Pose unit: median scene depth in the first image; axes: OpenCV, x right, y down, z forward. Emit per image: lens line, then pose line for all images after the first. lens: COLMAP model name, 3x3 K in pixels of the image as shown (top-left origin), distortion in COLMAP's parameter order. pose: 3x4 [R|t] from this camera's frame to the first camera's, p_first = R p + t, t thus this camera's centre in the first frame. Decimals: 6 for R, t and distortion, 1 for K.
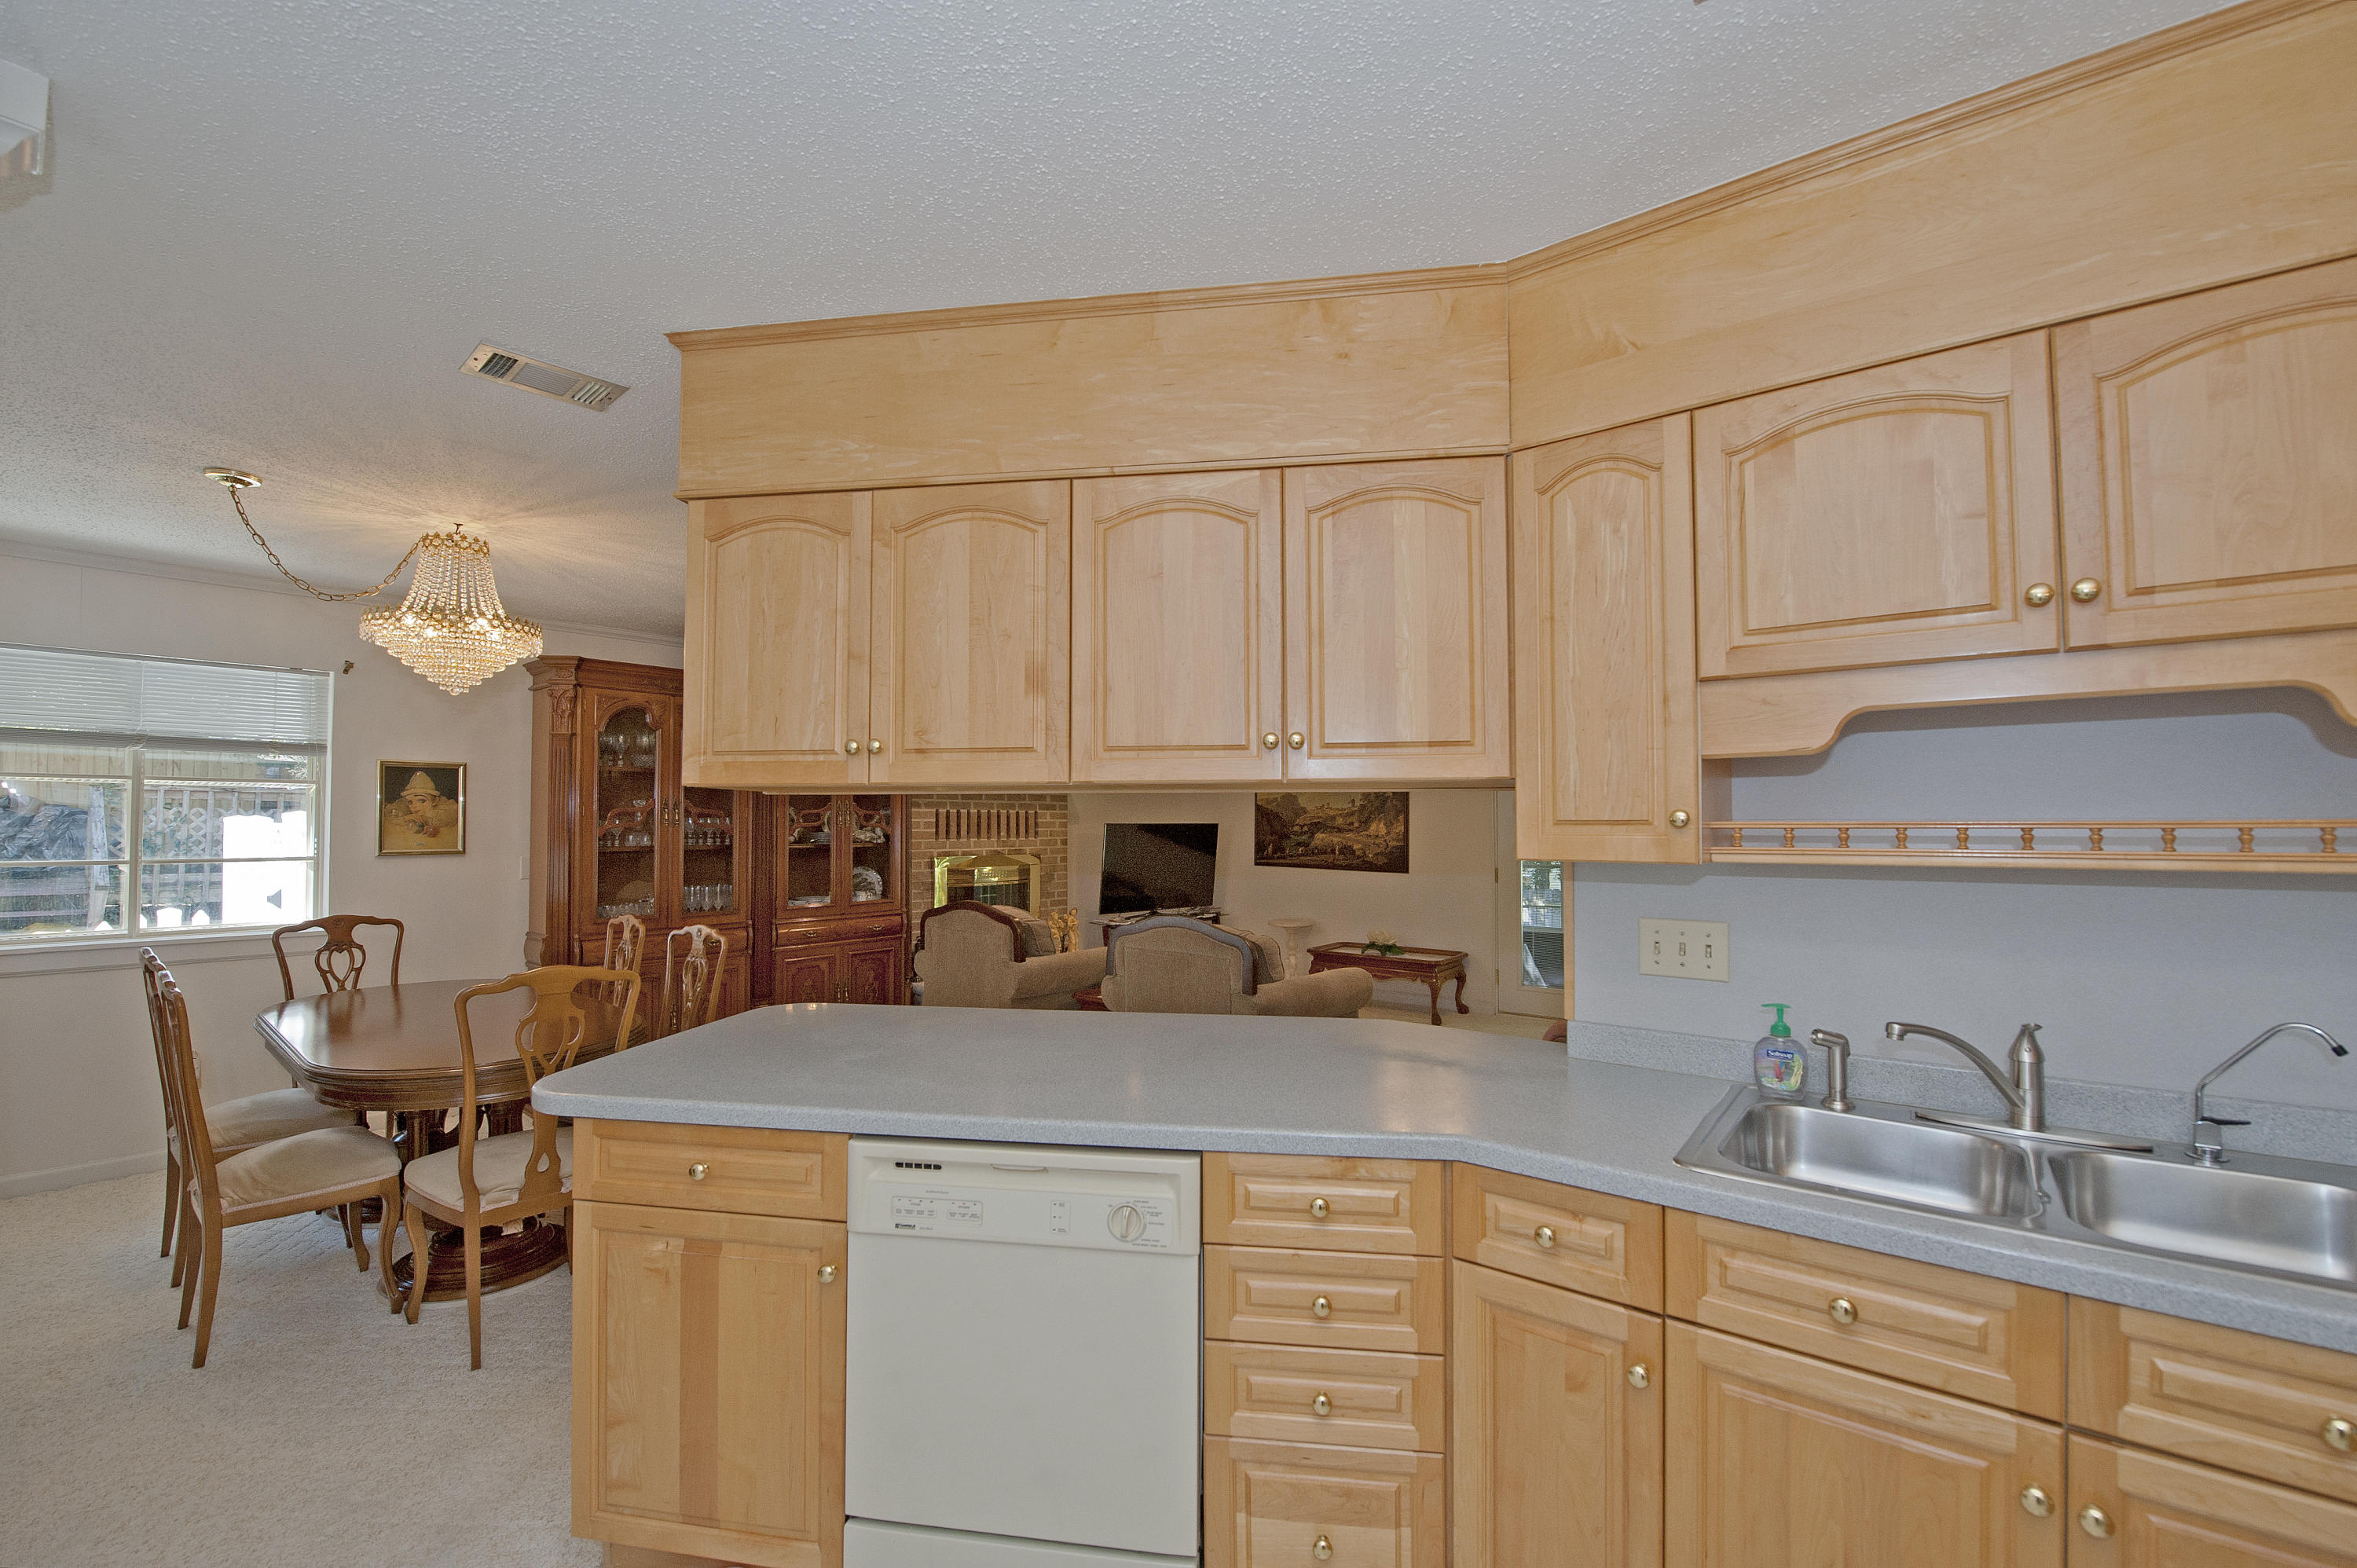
lens RADIAL K [[943.1, 0, 1175.4], [0, 943.1, 793.6], [0, 0, 1]] dist [-0.017644, -0.000210]
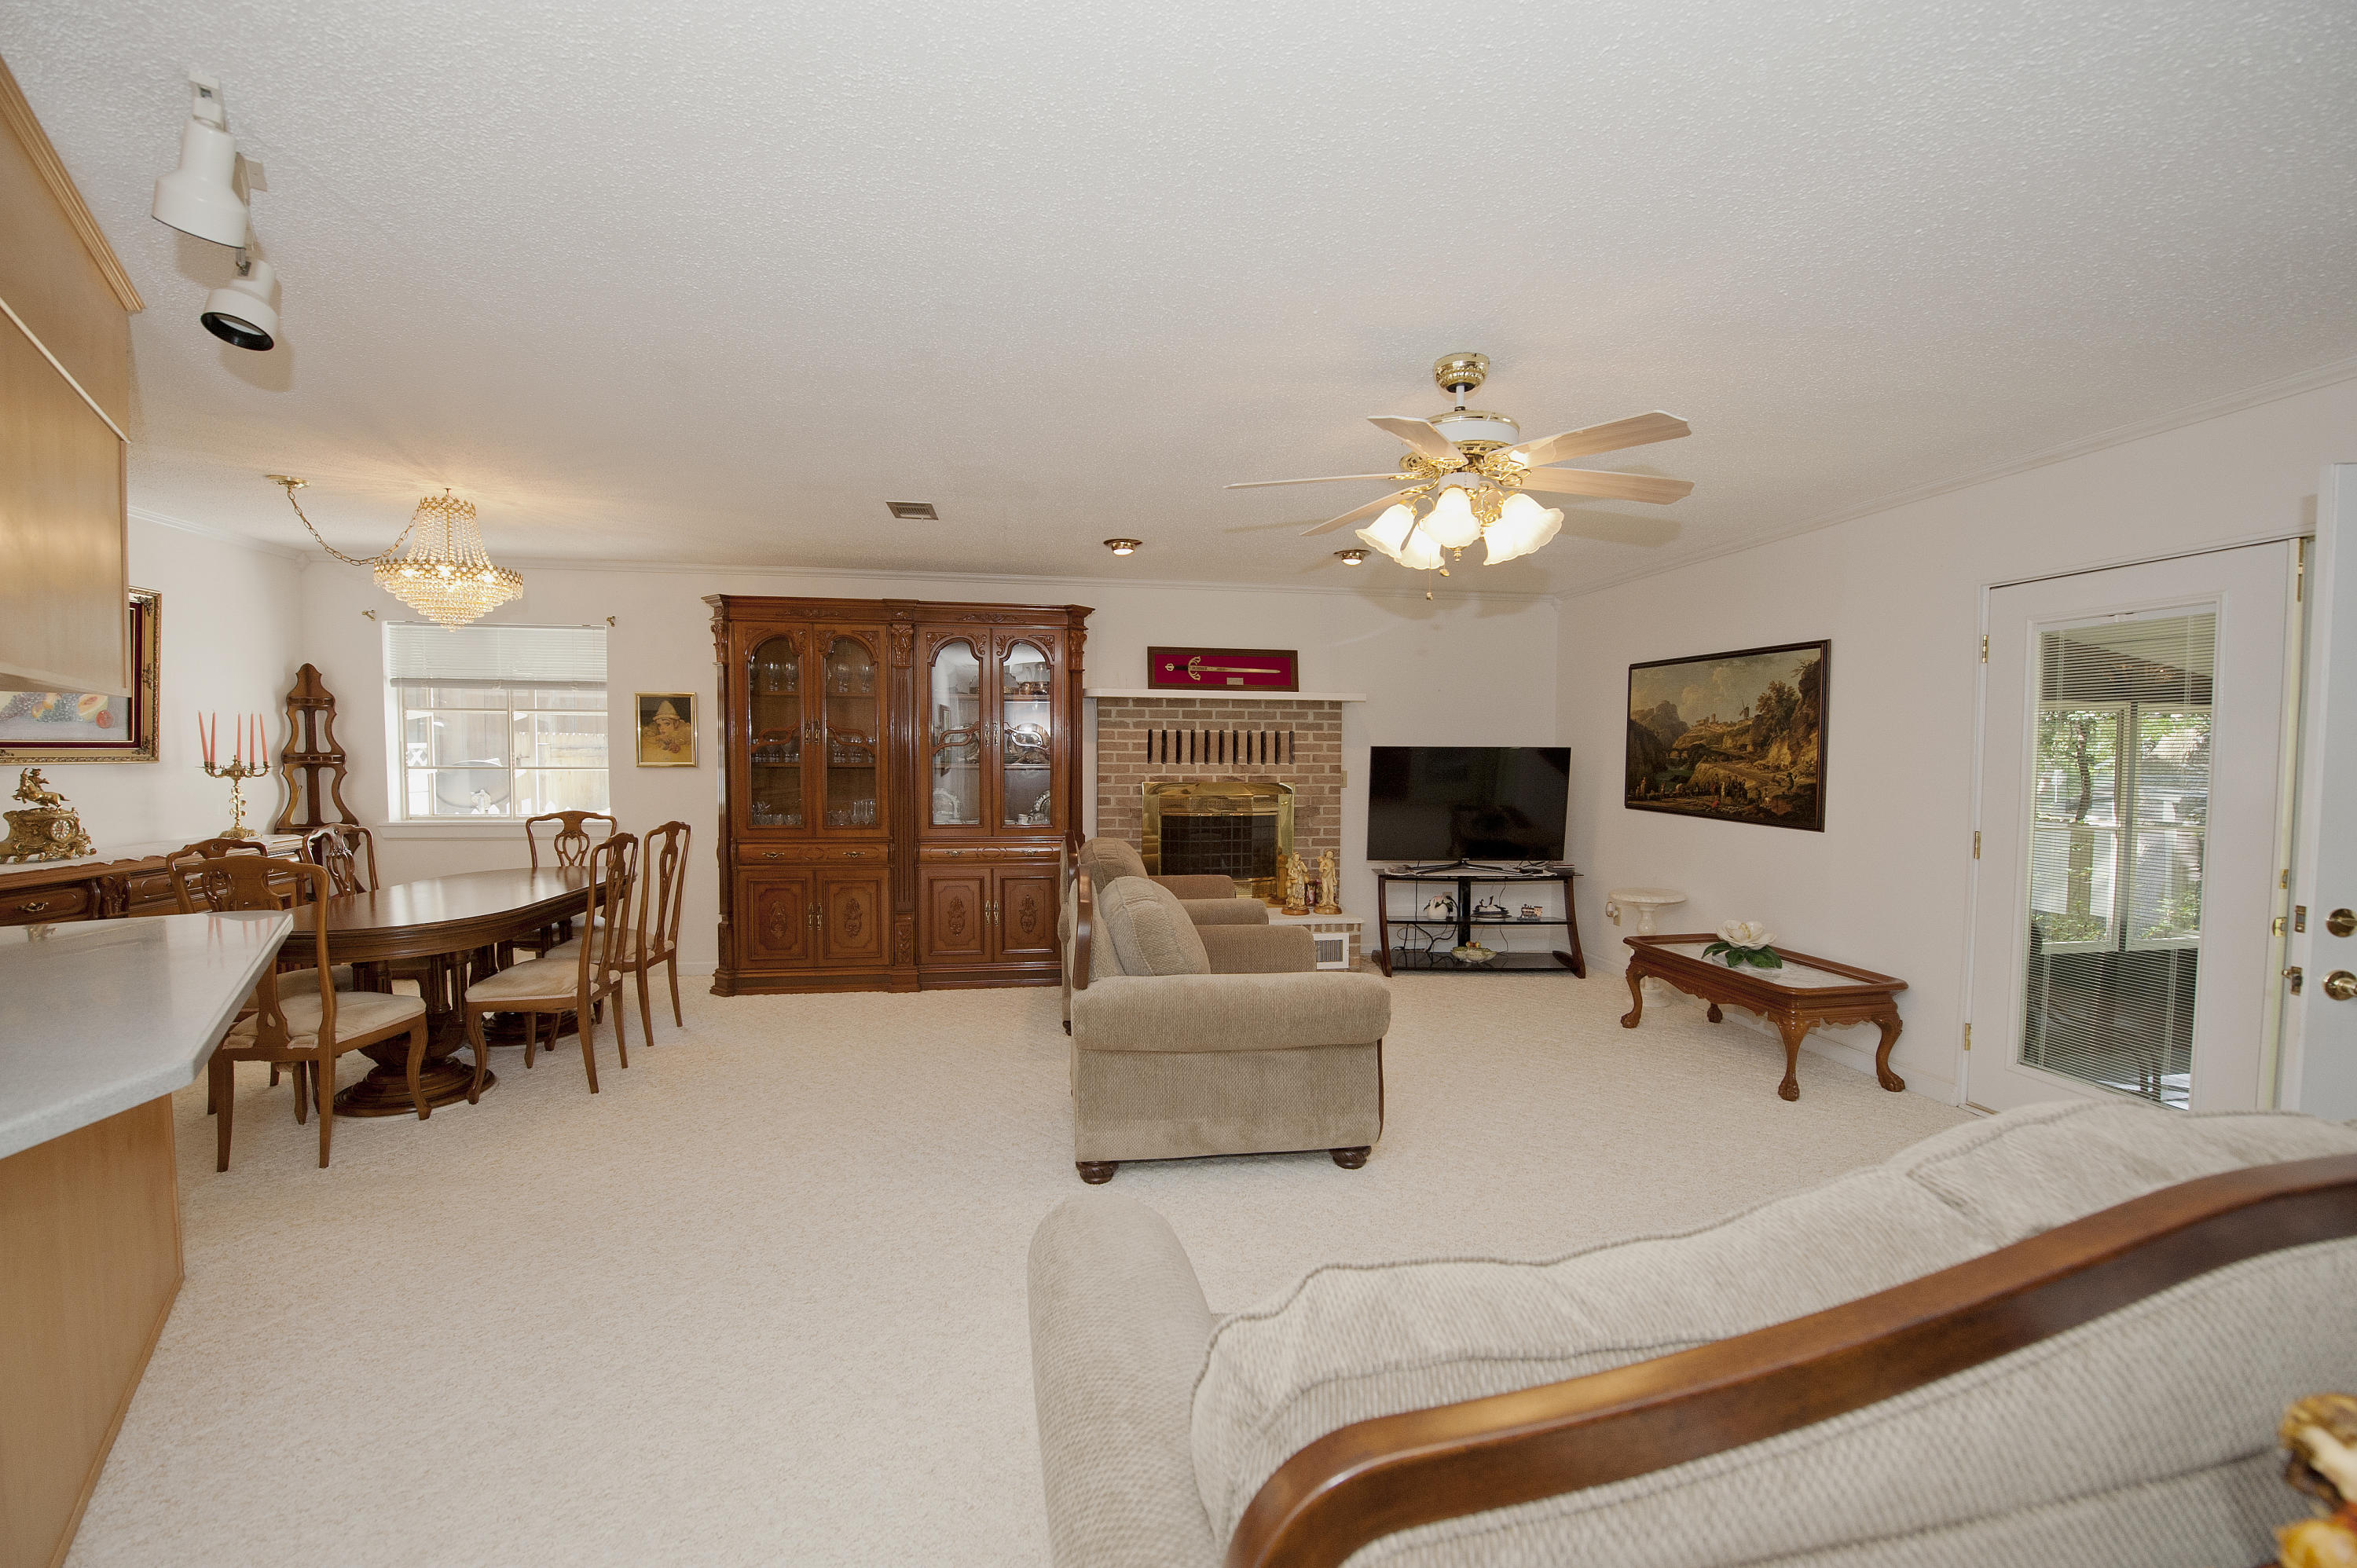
lens RADIAL K [[943.1, 0, 1175.4], [0, 943.1, 793.6], [0, 0, 1]] dist [-0.017644, -0.000210]
pose [[0.749728, 0.033348, -0.660906, 0.357808], [0.015137, 0.997604, 0.067509, 0.017393], [0.661573, -0.060617, 0.747426, 0.332550]]
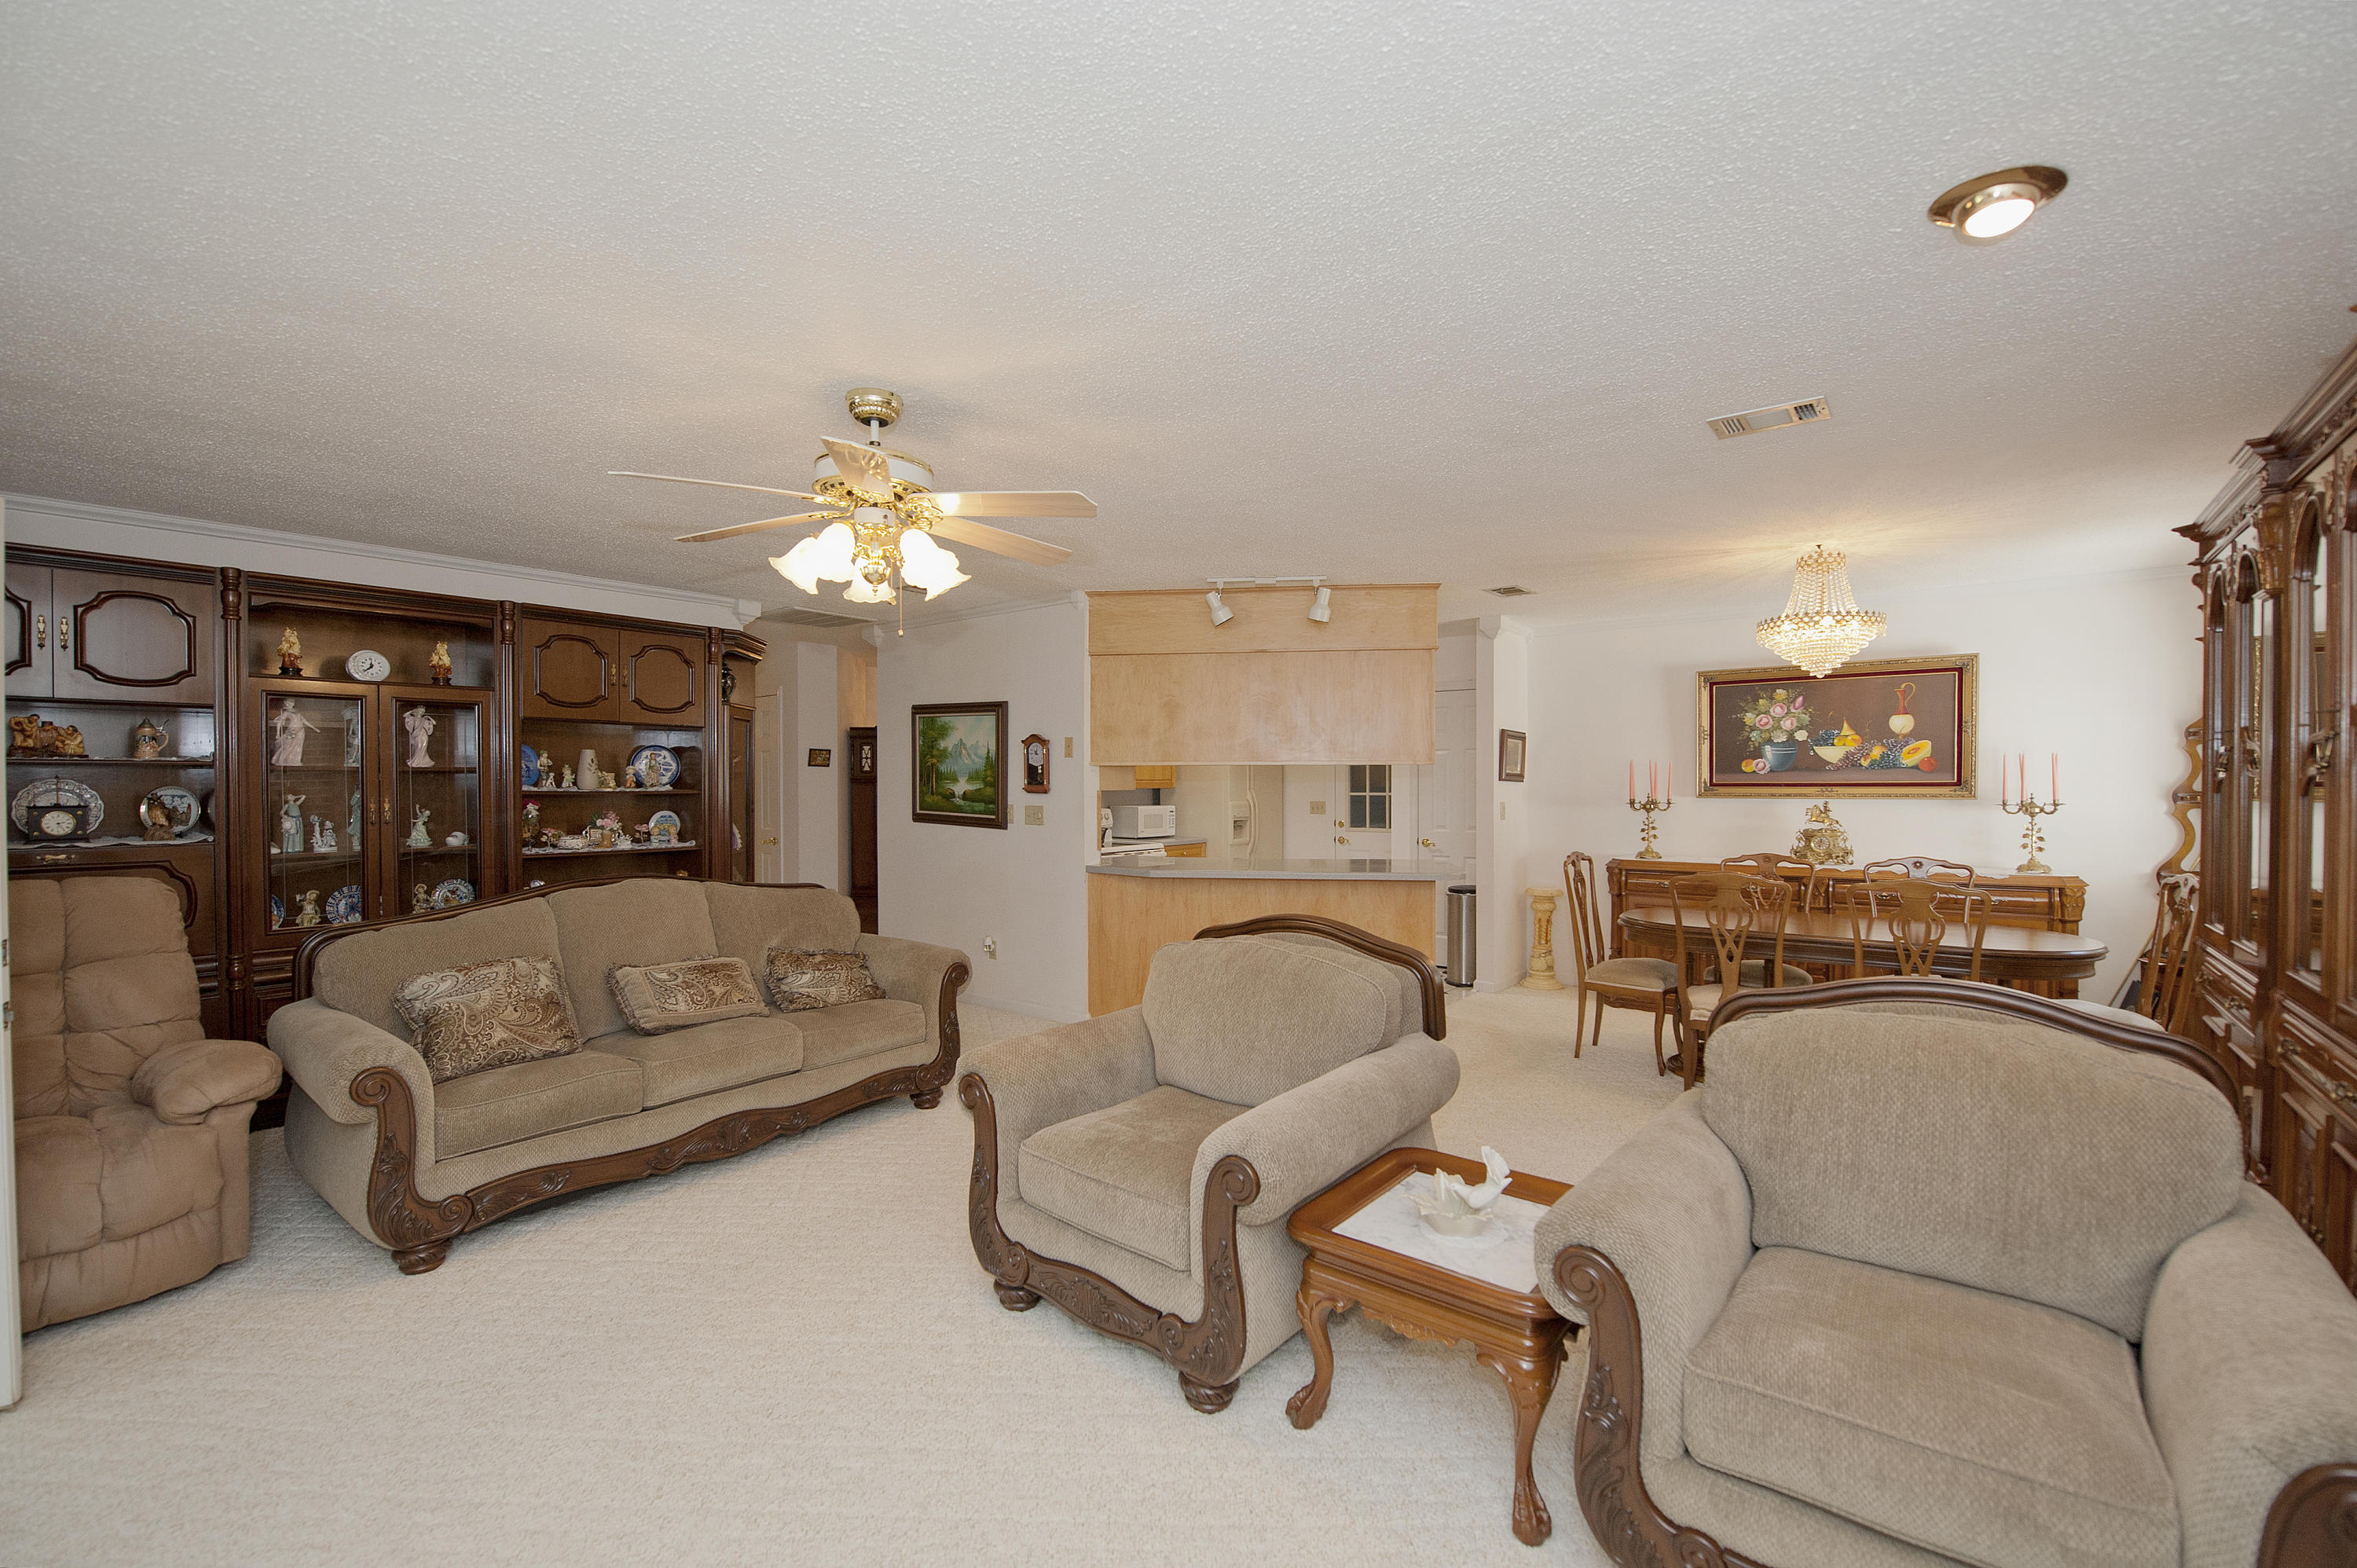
lens RADIAL K [[968.0, 0, 1167.7], [0, 968.0, 798.7], [0, 0, 1]] dist [-0.030140, -0.000123]
pose [[-0.999801, 0.009745, 0.017413, 0.056949], [0.009483, 0.999841, -0.015080, 0.032815], [-0.017558, -0.014912, -0.999735, 1.114507]]
